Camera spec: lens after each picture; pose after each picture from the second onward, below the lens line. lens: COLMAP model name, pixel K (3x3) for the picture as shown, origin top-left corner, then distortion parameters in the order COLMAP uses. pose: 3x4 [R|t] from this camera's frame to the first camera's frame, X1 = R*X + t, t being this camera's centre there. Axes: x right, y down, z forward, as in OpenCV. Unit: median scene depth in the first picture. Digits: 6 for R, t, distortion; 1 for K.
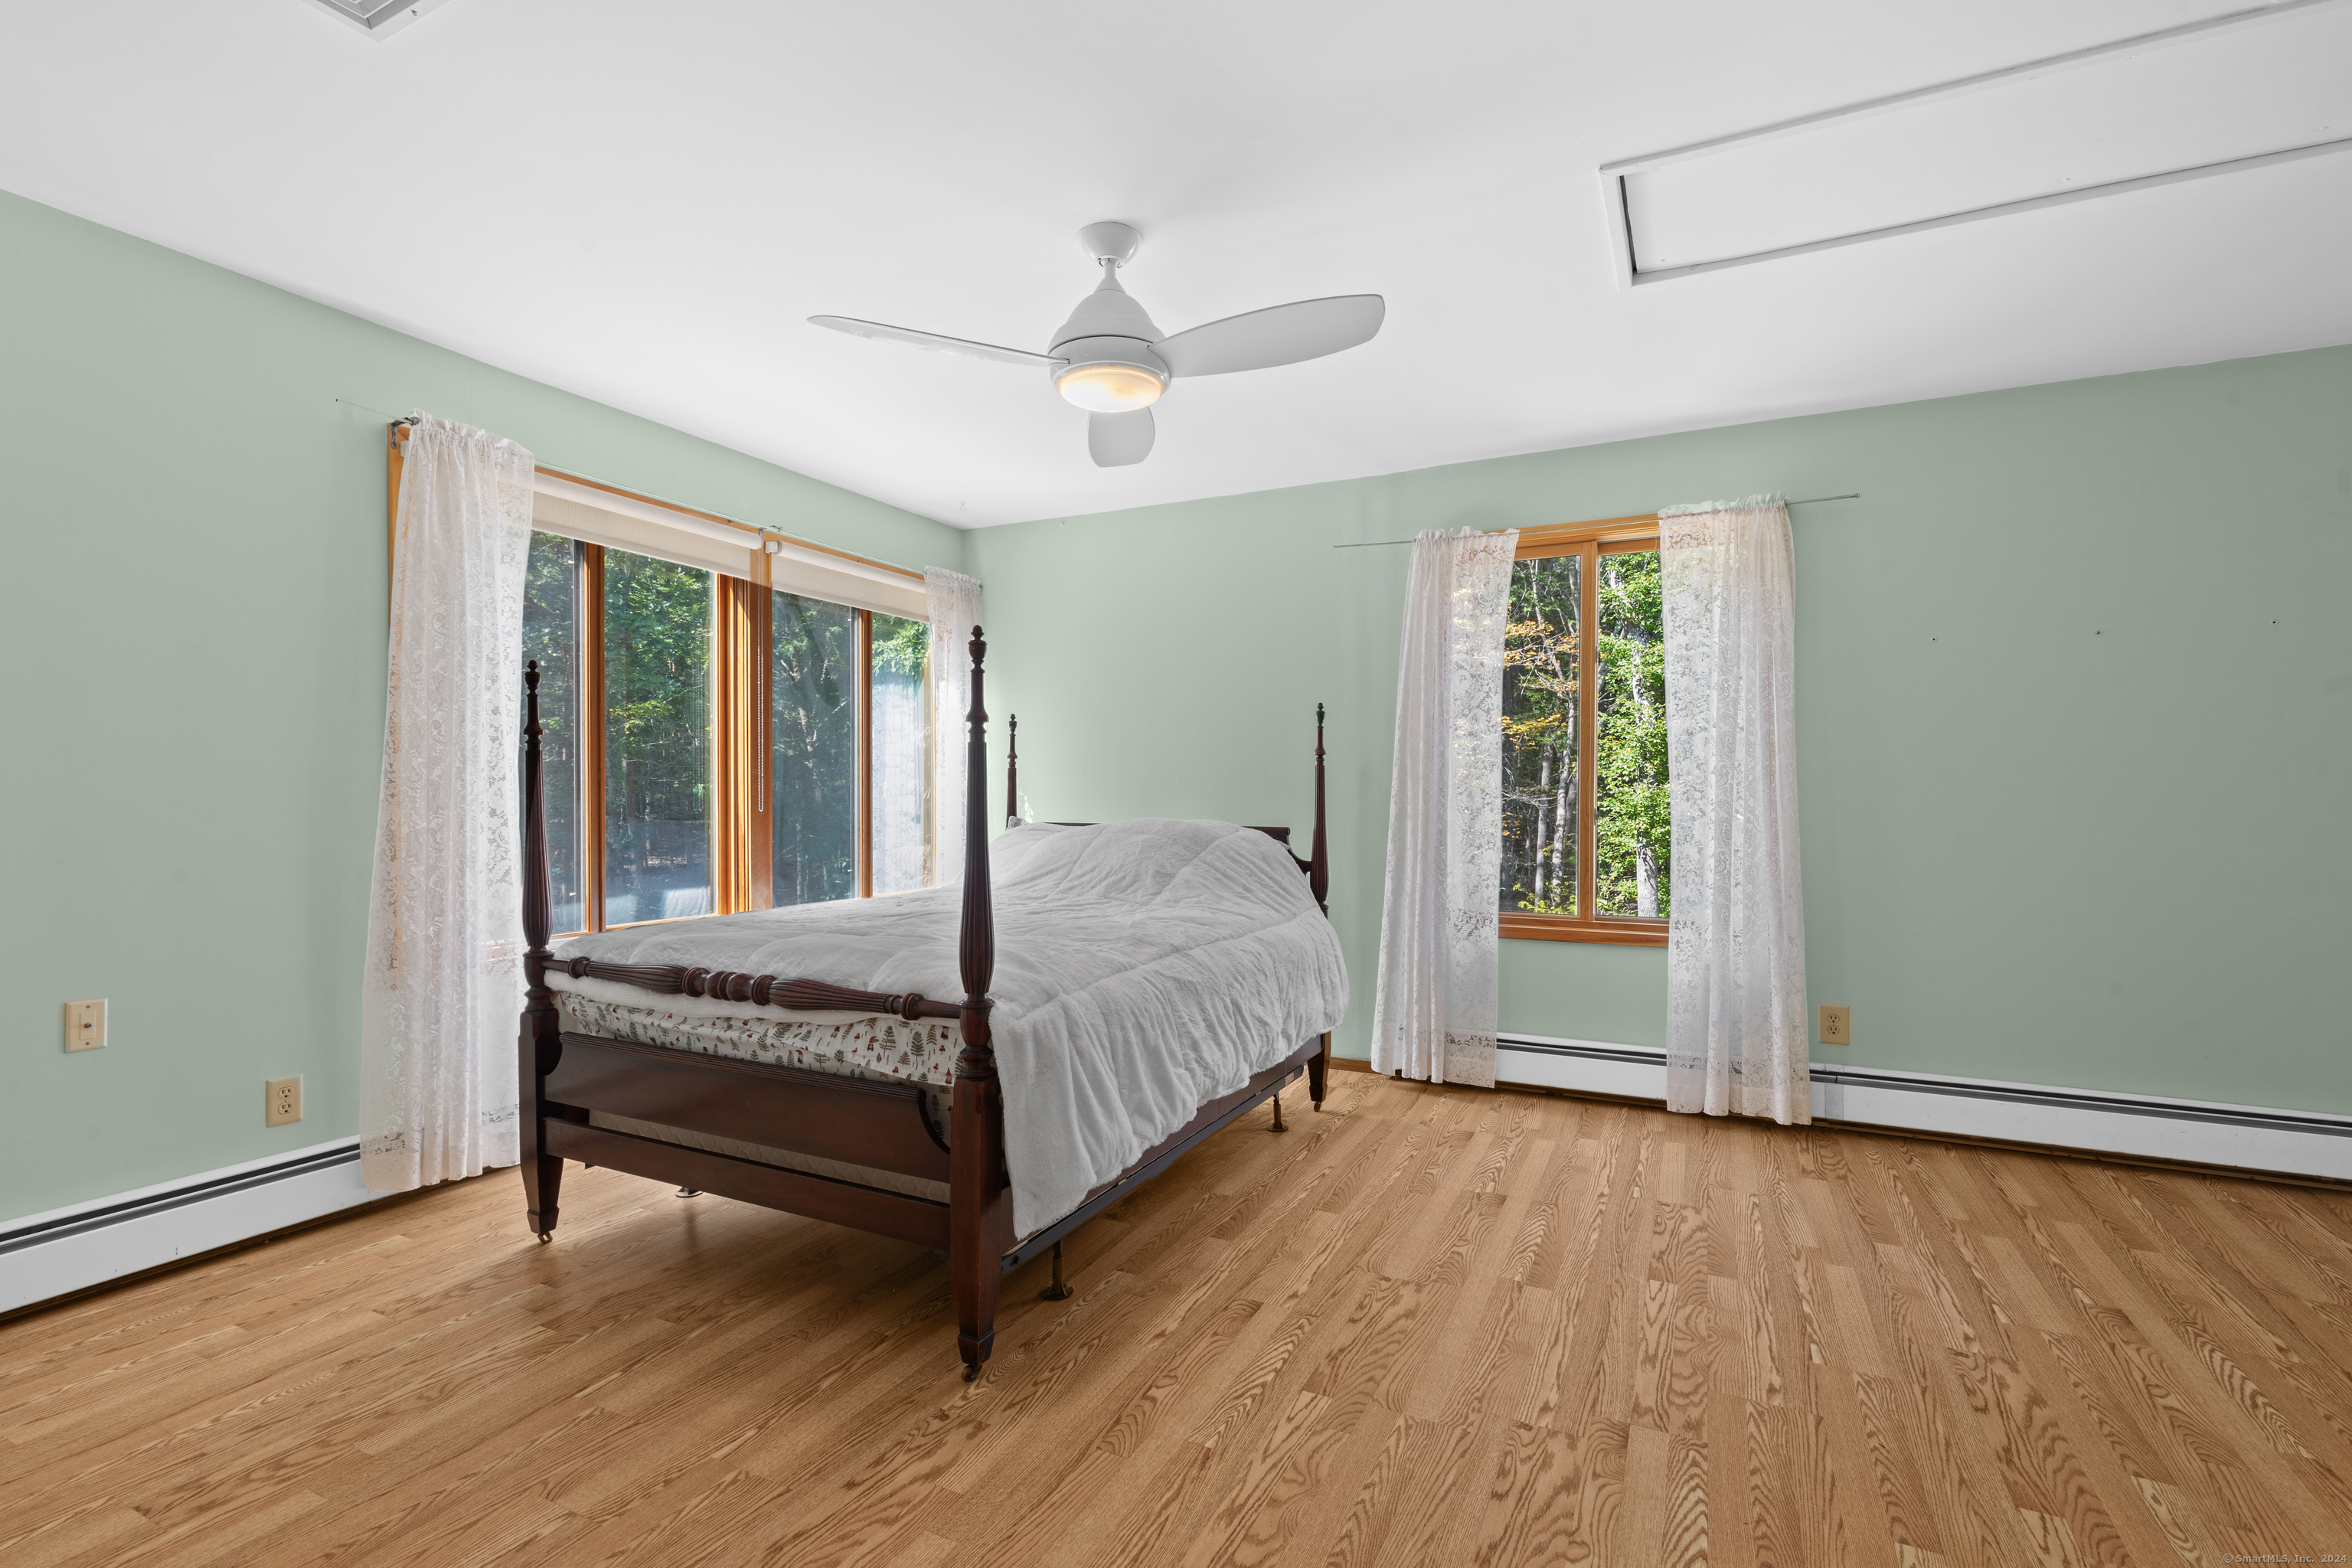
lens RADIAL K [[1077.1, 0, 1180.6], [0, 1077.1, 802.5], [0, 0, 1]] dist [0.003039, -0.000580]
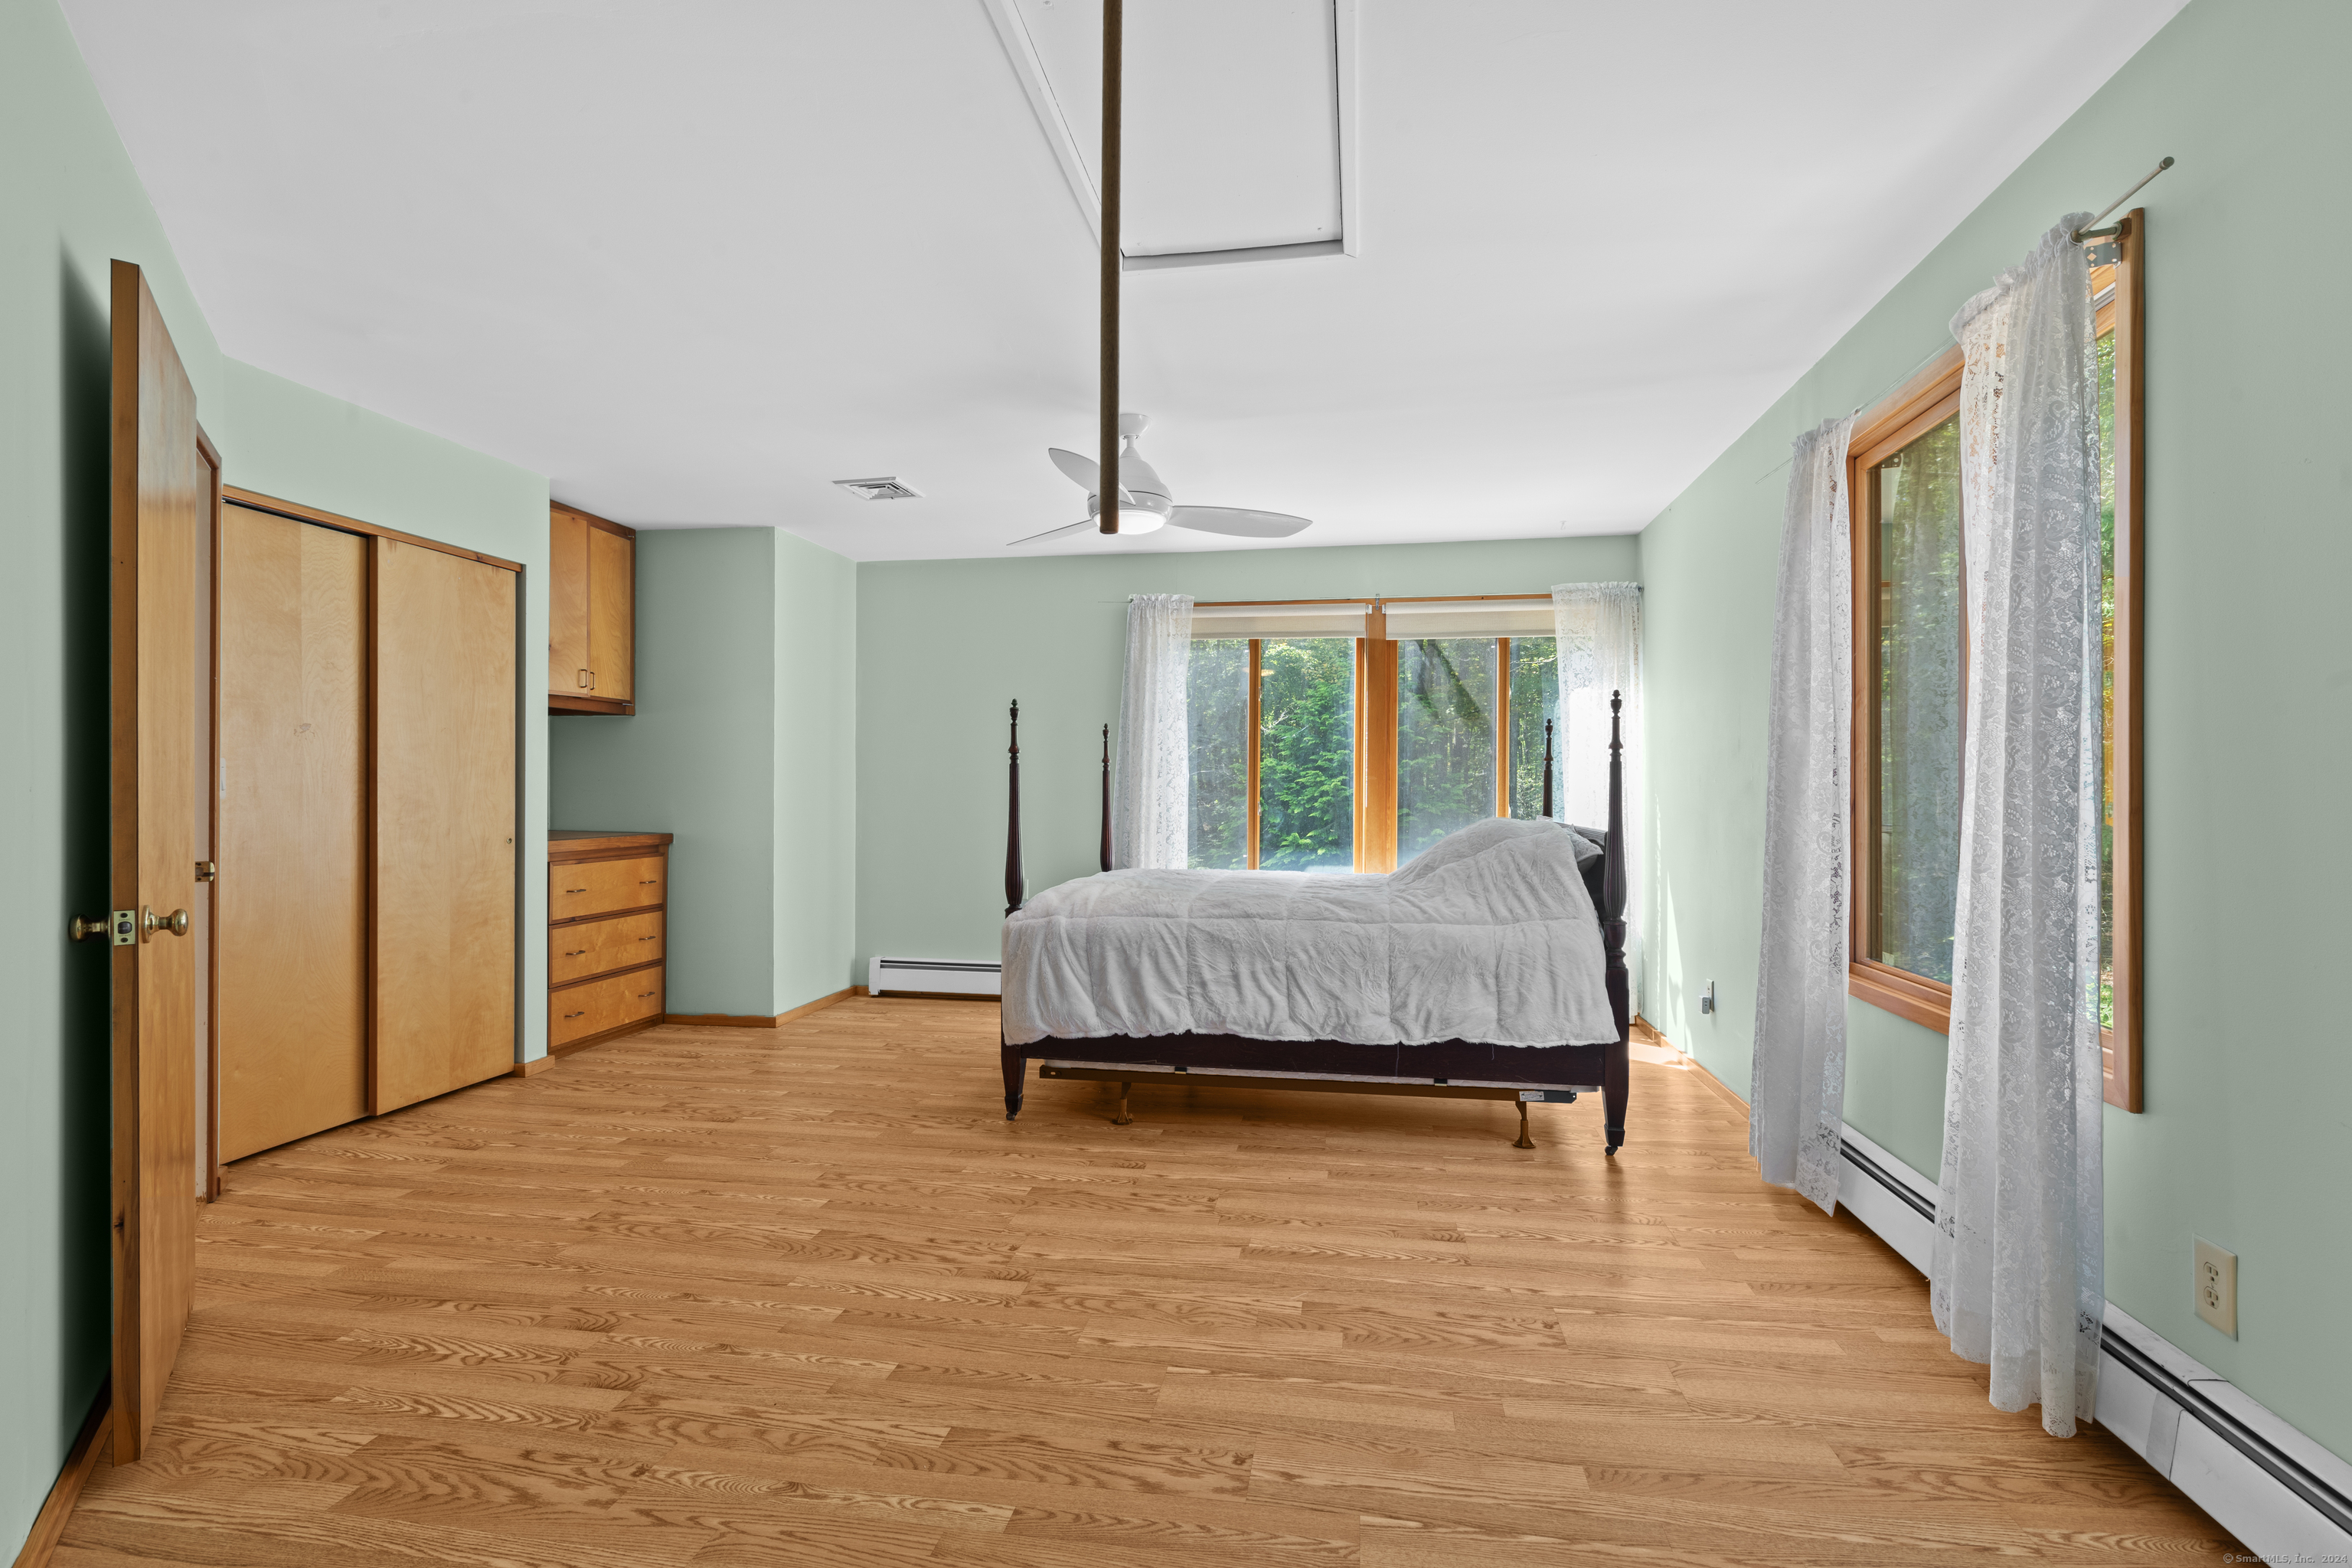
lens RADIAL K [[1077.1, 0, 1180.6], [0, 1077.1, 802.5], [0, 0, 1]] dist [0.003039, -0.000580]
pose [[0.285238, 0.005476, -0.958441, 1.344623], [-0.012017, 0.999926, 0.002137, 0.002350], [0.958381, 0.010908, 0.285282, 0.637362]]
